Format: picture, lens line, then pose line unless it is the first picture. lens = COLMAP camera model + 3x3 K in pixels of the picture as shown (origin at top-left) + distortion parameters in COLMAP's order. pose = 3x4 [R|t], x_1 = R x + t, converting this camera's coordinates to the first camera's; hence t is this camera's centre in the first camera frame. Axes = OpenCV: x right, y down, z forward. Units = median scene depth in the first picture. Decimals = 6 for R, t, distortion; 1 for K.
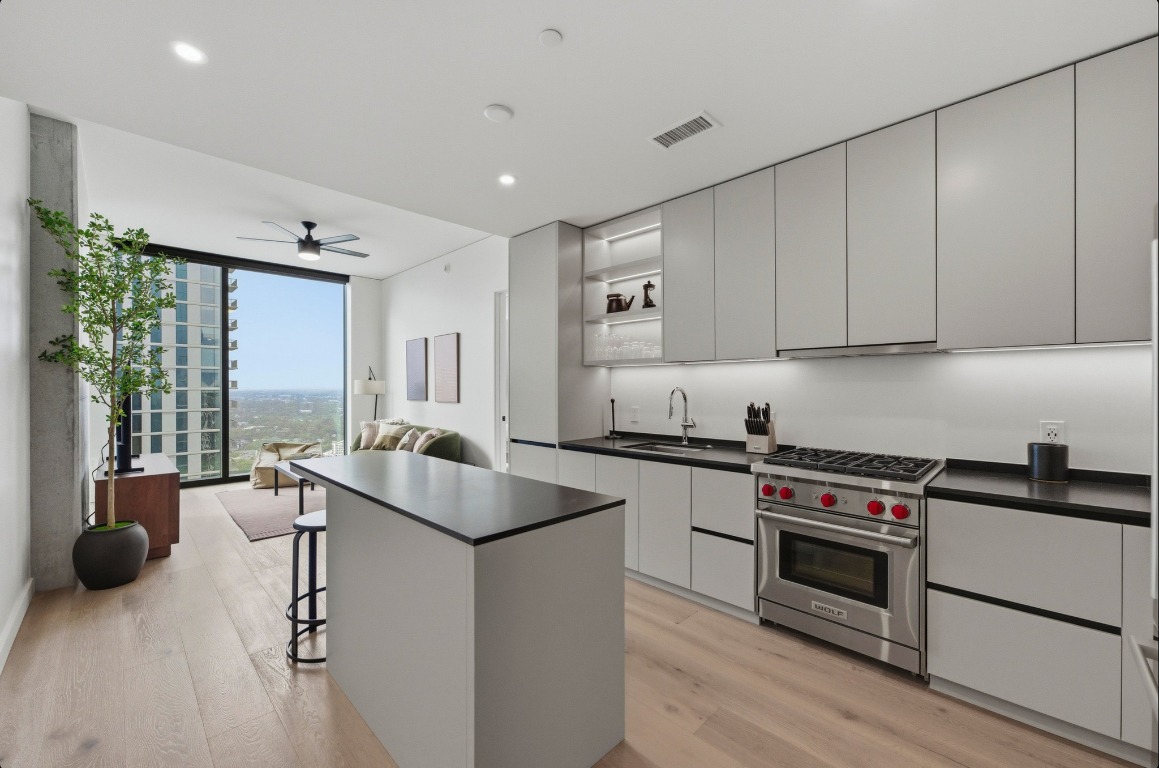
lens RADIAL K [[466.2, 0, 582.8], [0, 466.2, 389.3], [0, 0, 1]] dist [-0.006718, 0.005120]
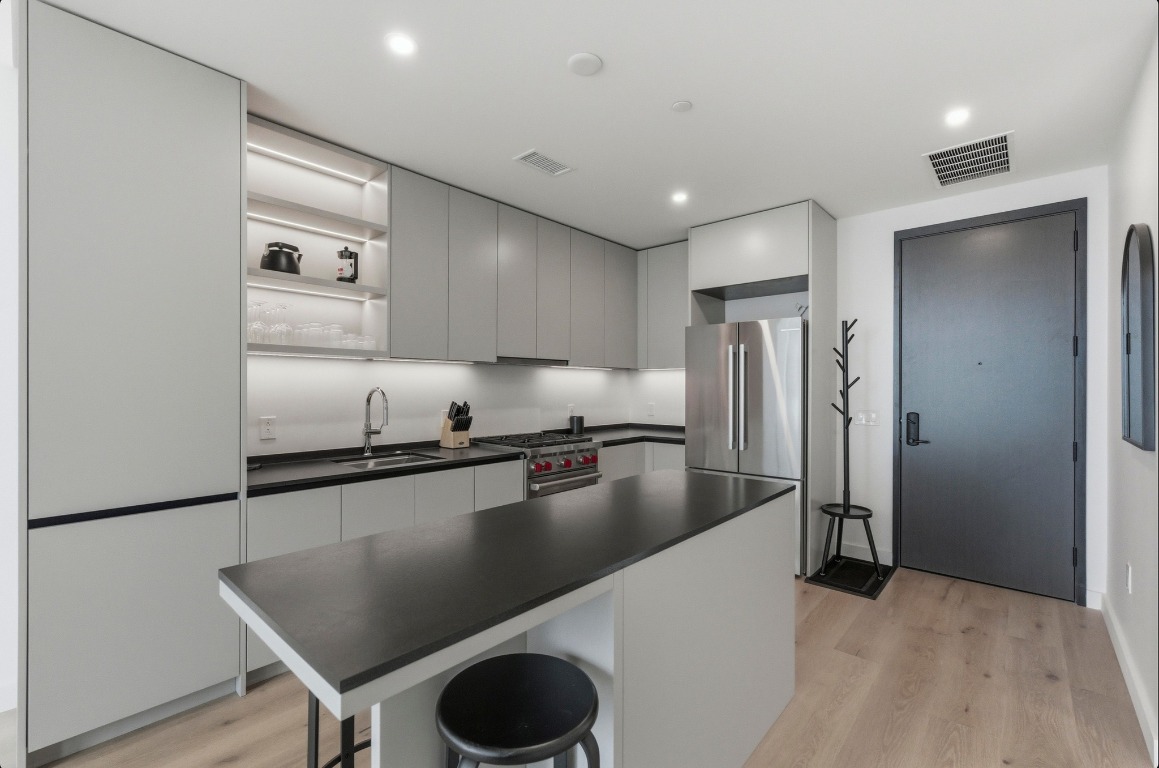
lens RADIAL K [[501.0, 0, 576.3], [0, 501.0, 387.3], [0, 0, 1]] dist [0.005617, -0.000406]
pose [[-0.042061, 0.000011, 0.999115, -0.699278], [0.002576, 0.999997, 0.000097, -0.003490], [-0.999112, 0.002578, -0.042061, 0.669634]]
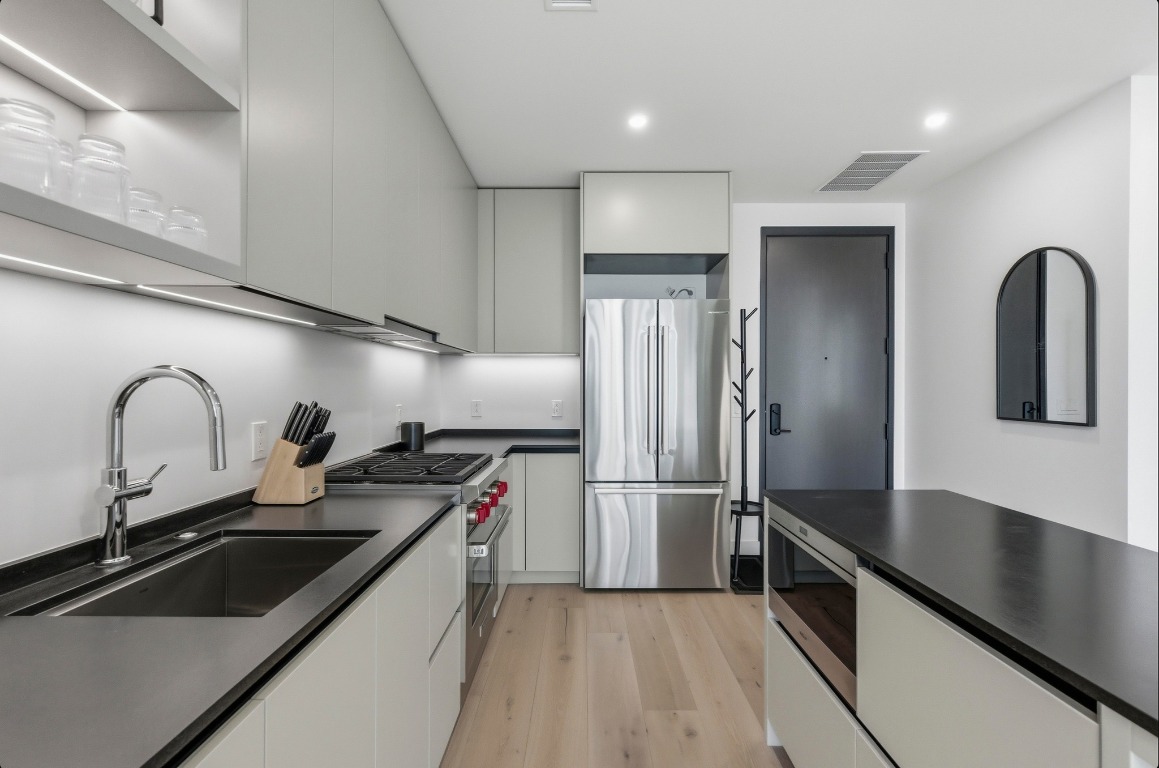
lens RADIAL K [[532.3, 0, 577.2], [0, 532.3, 383.2], [0, 0, 1]] dist [0.015830, 0.000554]
pose [[-0.695670, 0.000103, 0.718362, -0.221354], [0.000193, 1.000000, 0.000044, 0.006649], [-0.718362, 0.000170, -0.695670, 1.034879]]
